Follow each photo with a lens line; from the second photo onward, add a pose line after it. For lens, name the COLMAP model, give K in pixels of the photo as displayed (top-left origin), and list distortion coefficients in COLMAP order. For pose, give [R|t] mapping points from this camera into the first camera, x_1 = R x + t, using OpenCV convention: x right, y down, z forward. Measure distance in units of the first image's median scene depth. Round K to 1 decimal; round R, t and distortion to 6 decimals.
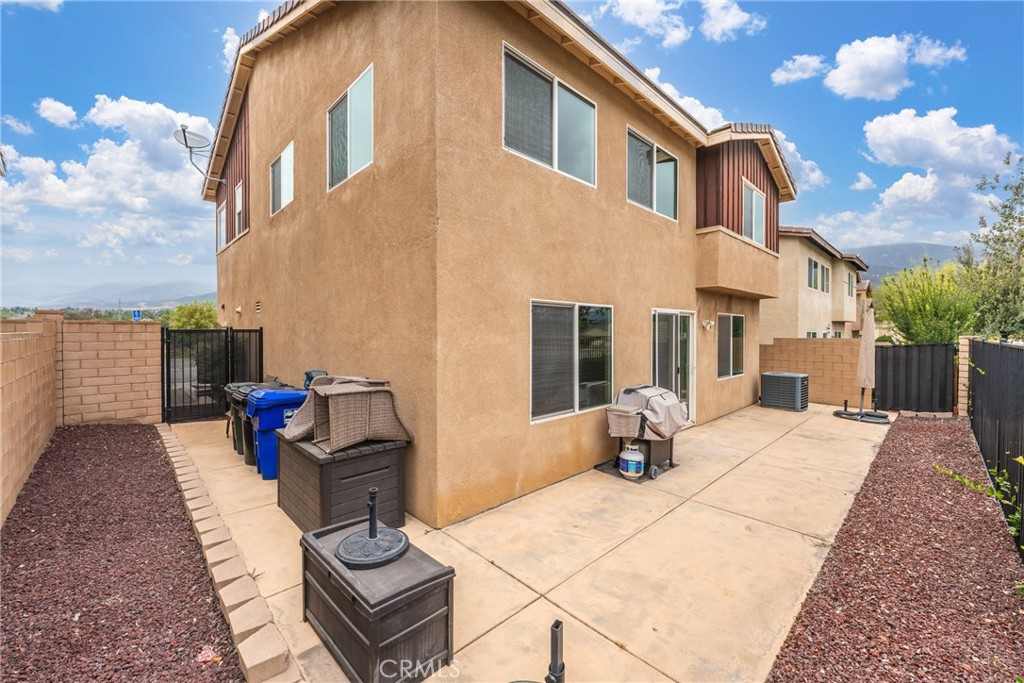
lens RADIAL K [[411.1, 0, 512.3], [0, 411.1, 338.5], [0, 0, 1]] dist [0.002257, -0.000949]
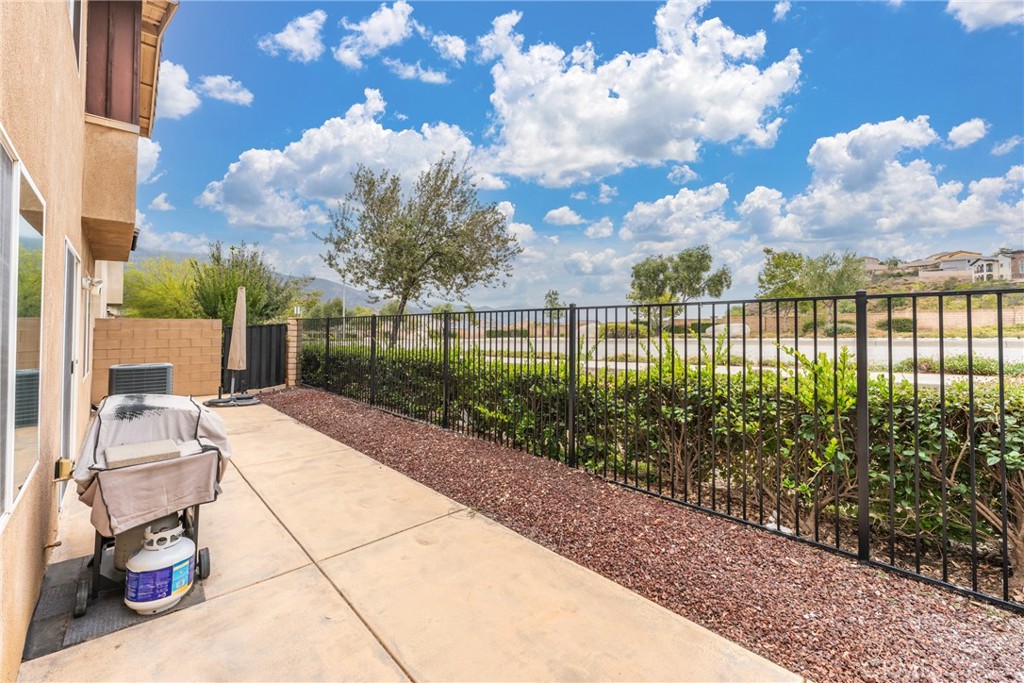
lens RADIAL K [[411.1, 0, 515.9], [0, 411.1, 320.2], [0, 0, 1]] dist [0.002257, -0.000949]
pose [[0.008495, 0.016428, 0.999829, -0.158921], [0.009469, 0.999819, -0.016508, 0.048953], [-0.999919, 0.009608, 0.008338, 0.653446]]
